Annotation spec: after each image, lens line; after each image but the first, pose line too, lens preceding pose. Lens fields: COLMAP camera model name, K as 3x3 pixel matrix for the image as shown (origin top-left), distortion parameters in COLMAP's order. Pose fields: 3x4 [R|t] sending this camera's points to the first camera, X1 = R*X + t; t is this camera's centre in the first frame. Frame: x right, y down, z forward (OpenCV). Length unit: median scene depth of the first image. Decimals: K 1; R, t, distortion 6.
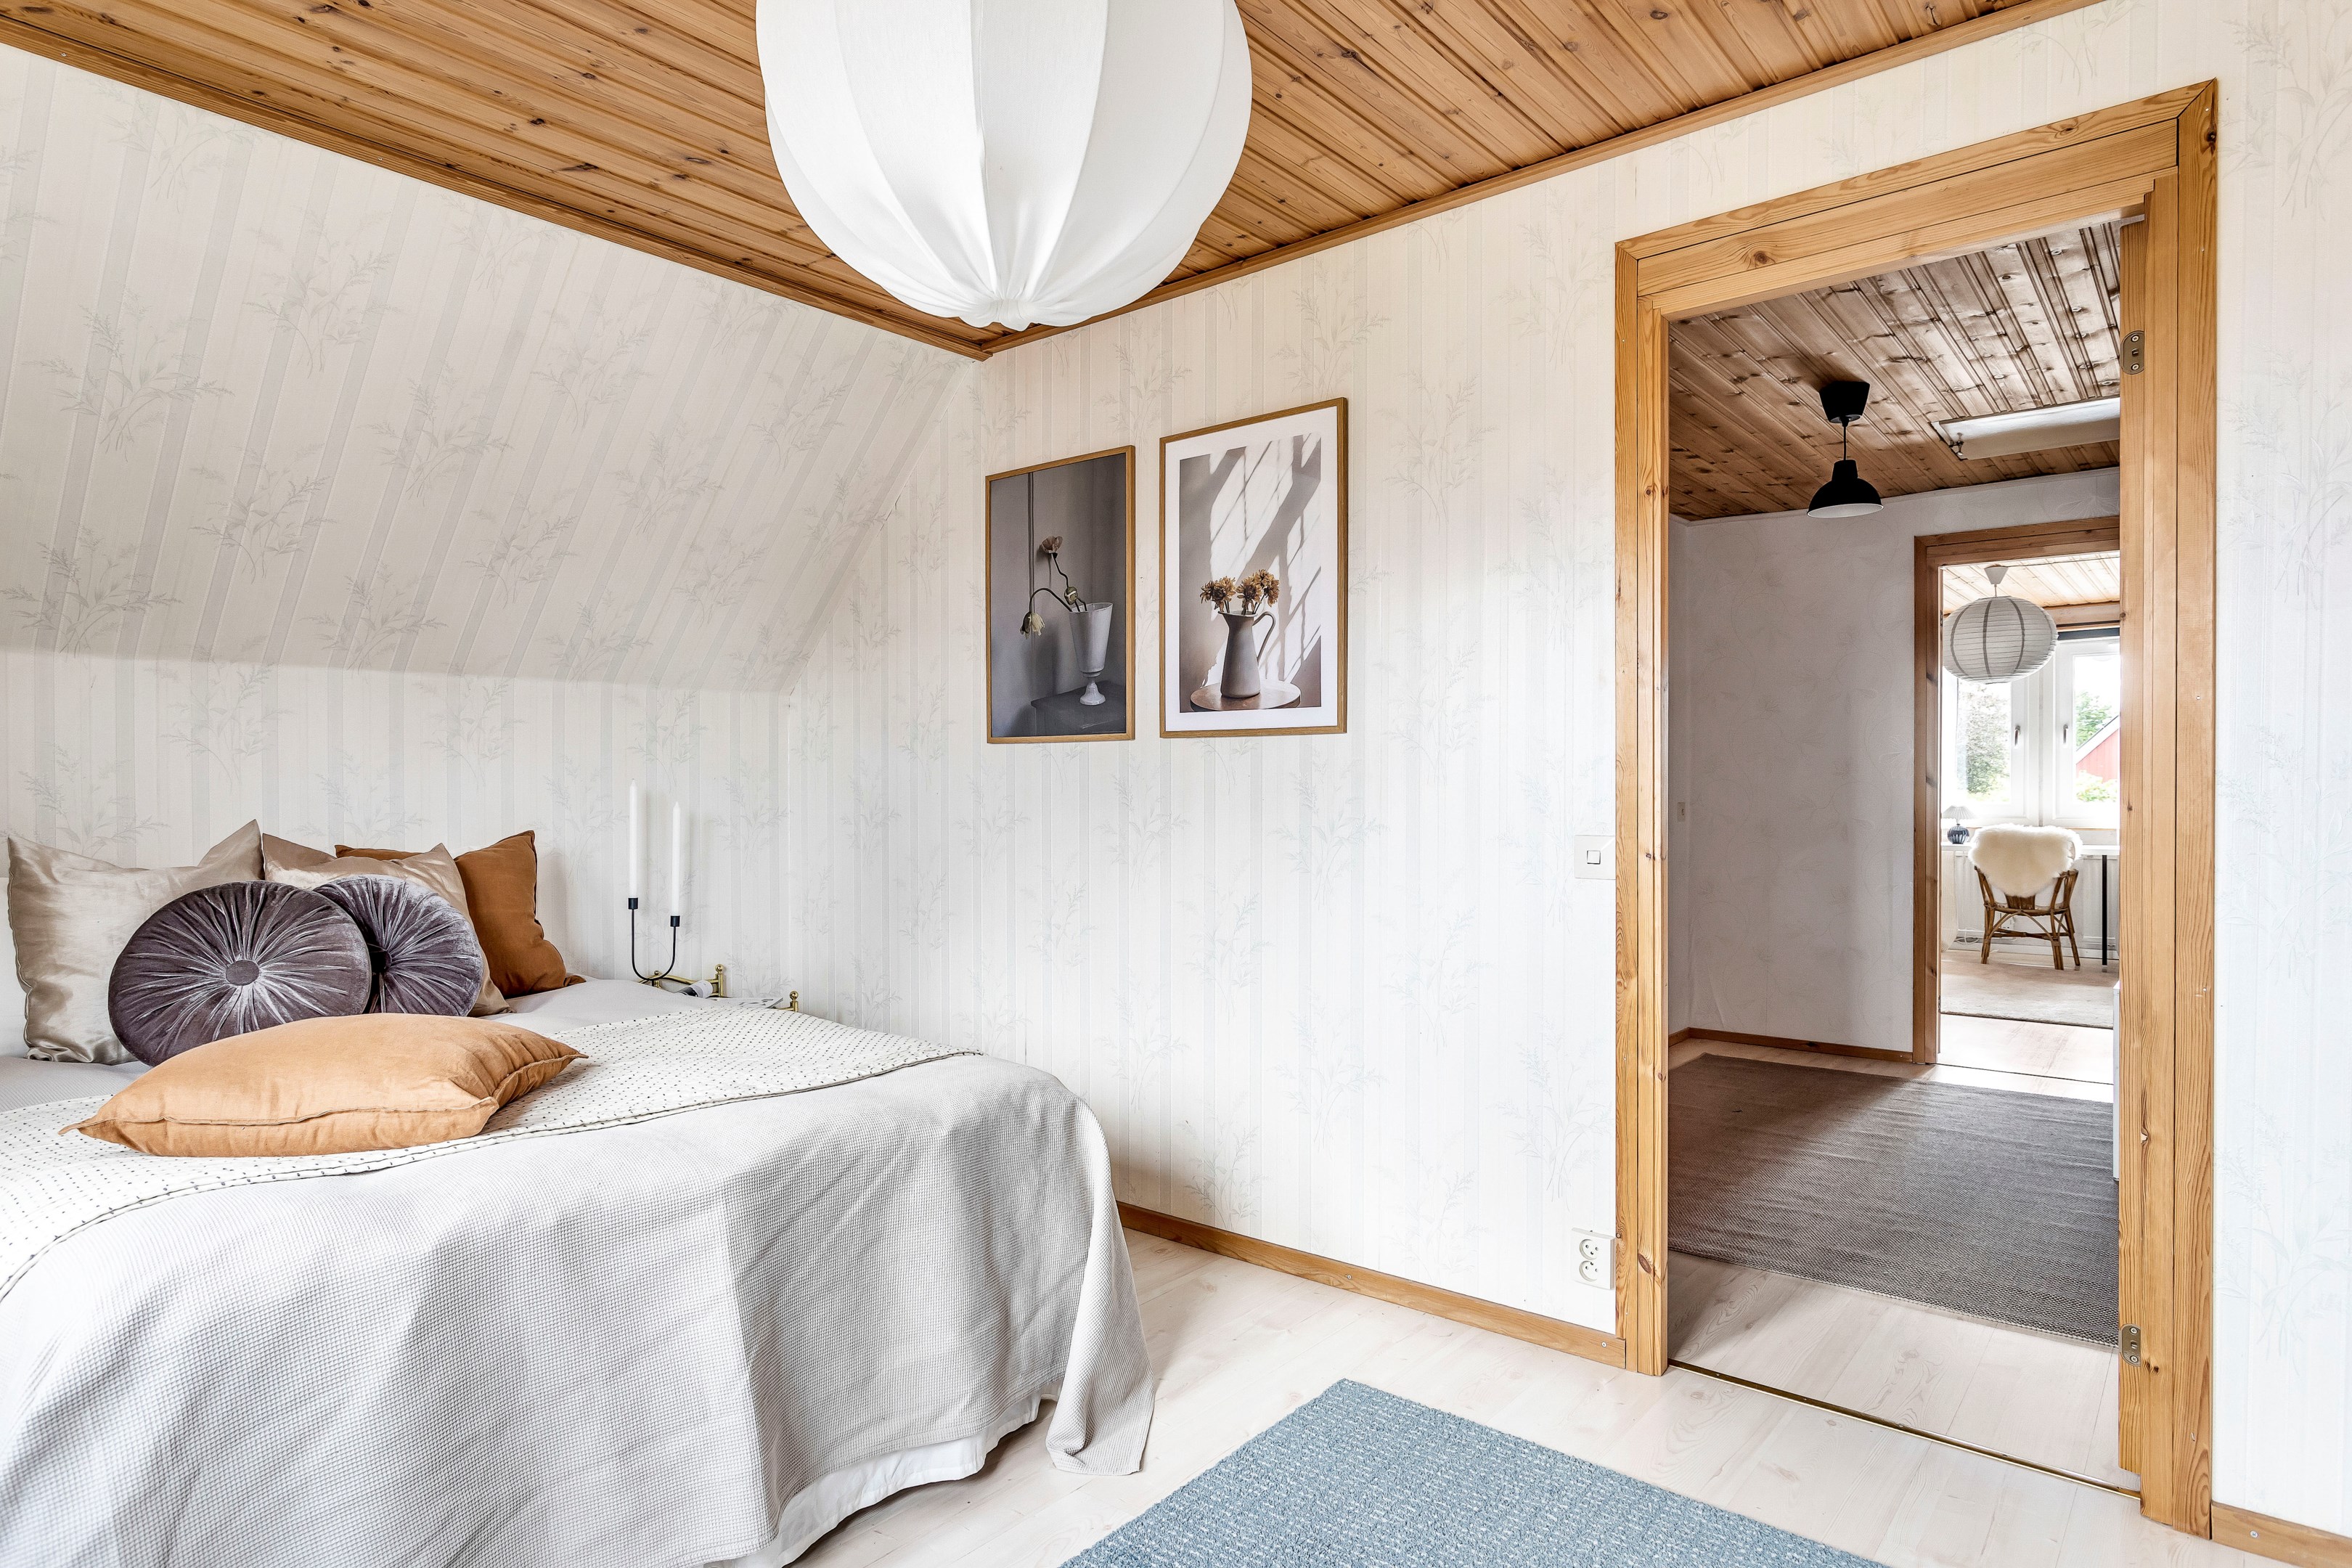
lens RADIAL K [[1333.2, 0, 1176.0], [0, 1333.2, 784.0], [0, 0, 1]] dist [-0.001666, 0.001318]
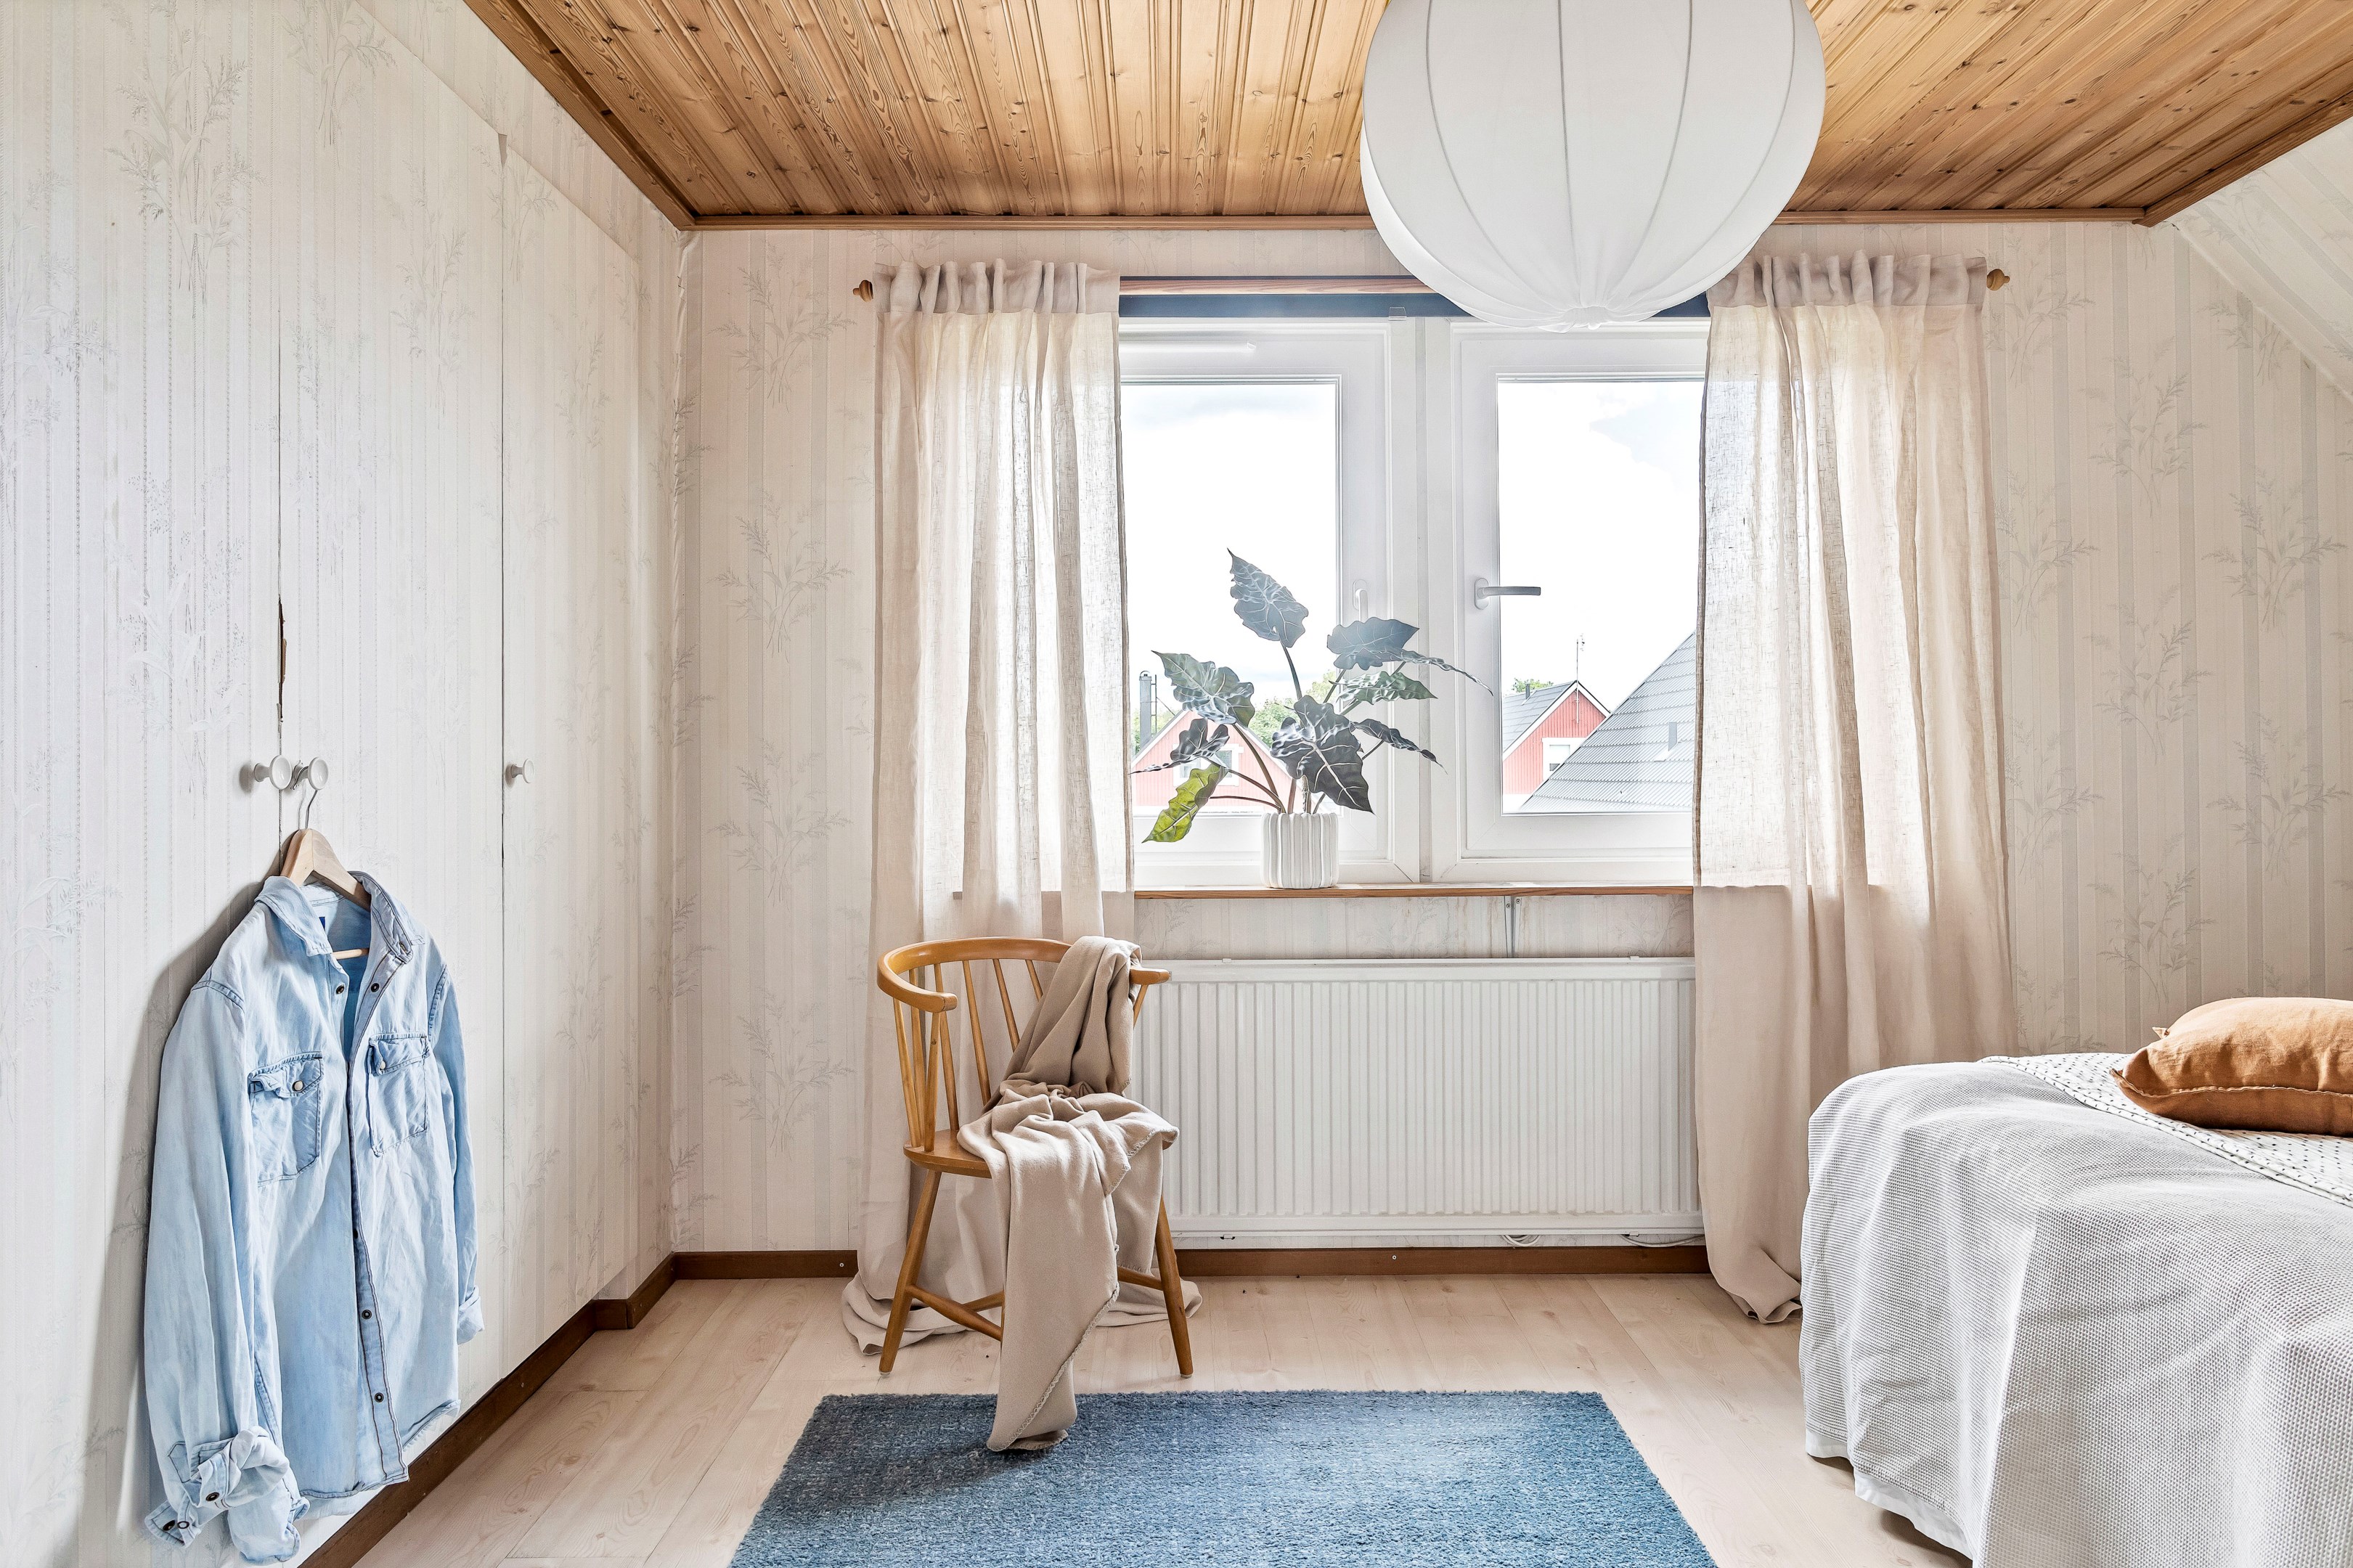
lens RADIAL K [[1479.3, 0, 1169.8], [0, 1479.3, 772.2], [0, 0, 1]] dist [-0.005911, 0.001856]
pose [[-0.772005, 0.007941, -0.635567, 0.421232], [0.011775, 0.999929, -0.001810, 0.004379], [0.635508, -0.008882, -0.772043, 0.813881]]
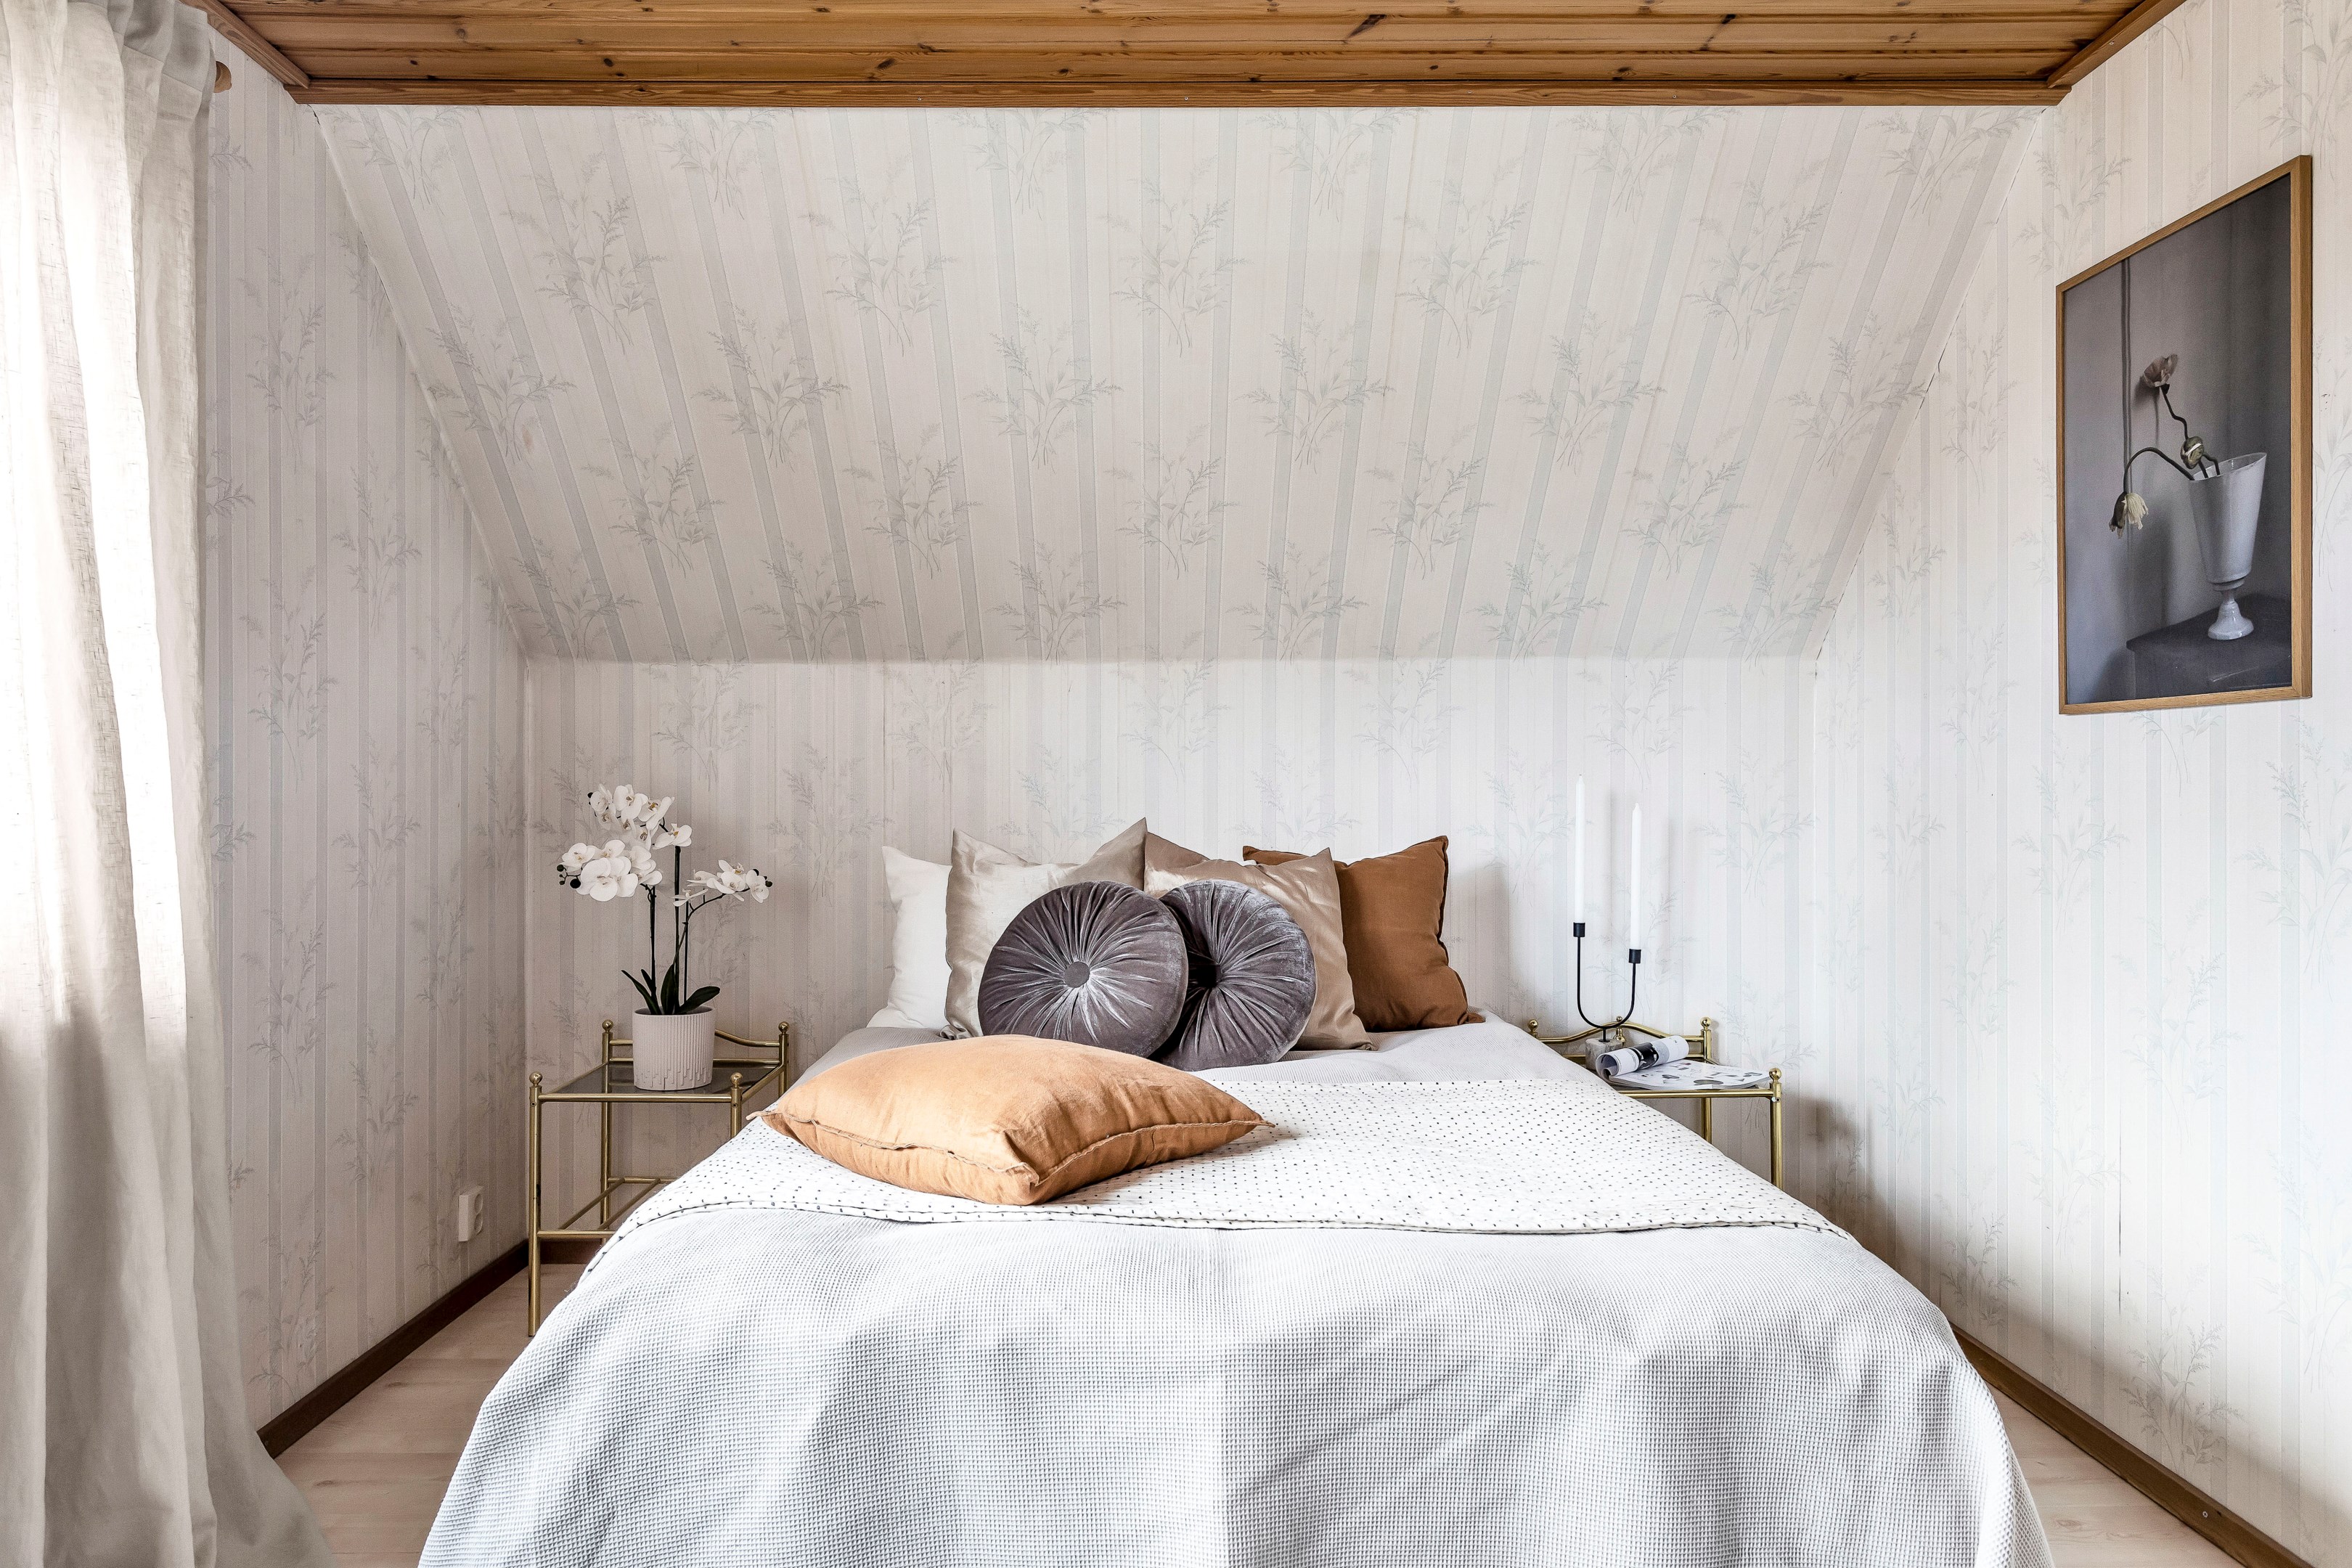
lens RADIAL K [[1478.7, 0, 1169.3], [0, 1478.7, 772.2], [0, 0, 1]] dist [-0.005911, 0.001856]
pose [[0.639775, -0.006102, -0.768538, 0.140675], [0.001200, 0.999975, -0.006940, 0.000670], [0.768562, 0.003518, 0.639766, 0.281447]]
